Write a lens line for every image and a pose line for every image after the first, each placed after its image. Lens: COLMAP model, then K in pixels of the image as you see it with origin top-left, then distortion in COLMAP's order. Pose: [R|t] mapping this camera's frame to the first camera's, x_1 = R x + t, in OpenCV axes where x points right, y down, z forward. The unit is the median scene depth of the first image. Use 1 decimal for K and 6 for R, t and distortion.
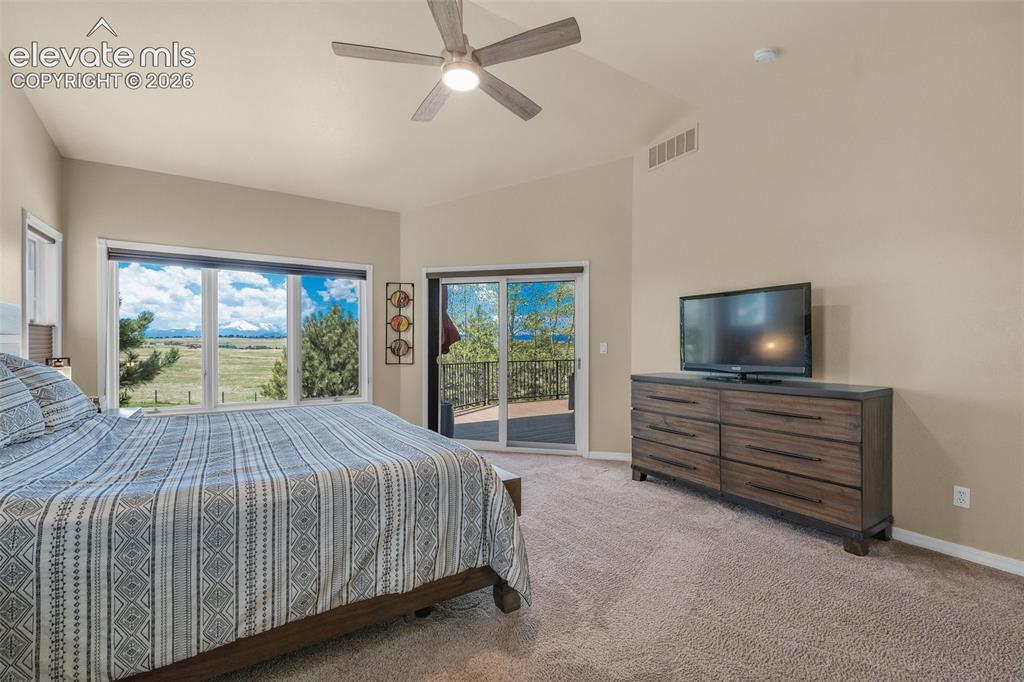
lens RADIAL K [[440.4, 0, 517.0], [0, 440.4, 341.8], [0, 0, 1]] dist [0.011948, -0.002628]
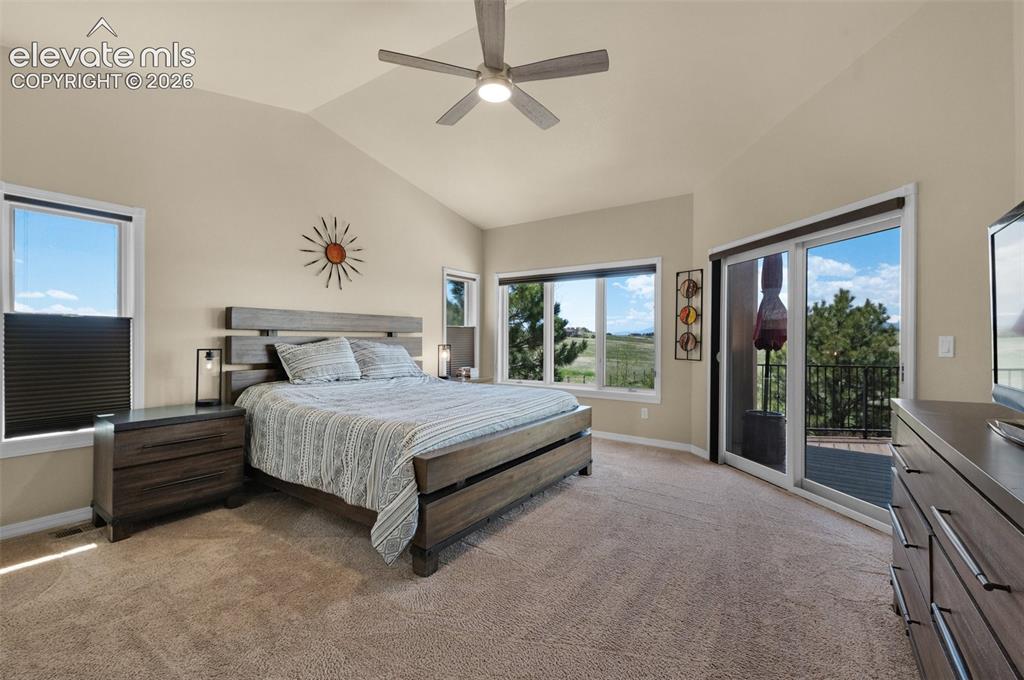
lens RADIAL K [[440.4, 0, 514.3], [0, 440.4, 337.9], [0, 0, 1]] dist [0.011948, -0.002628]
pose [[0.372263, 0.004644, -0.928116, 0.451434], [0.005075, 0.999962, 0.007039, -0.002403], [0.928113, -0.007330, 0.372225, 0.323443]]
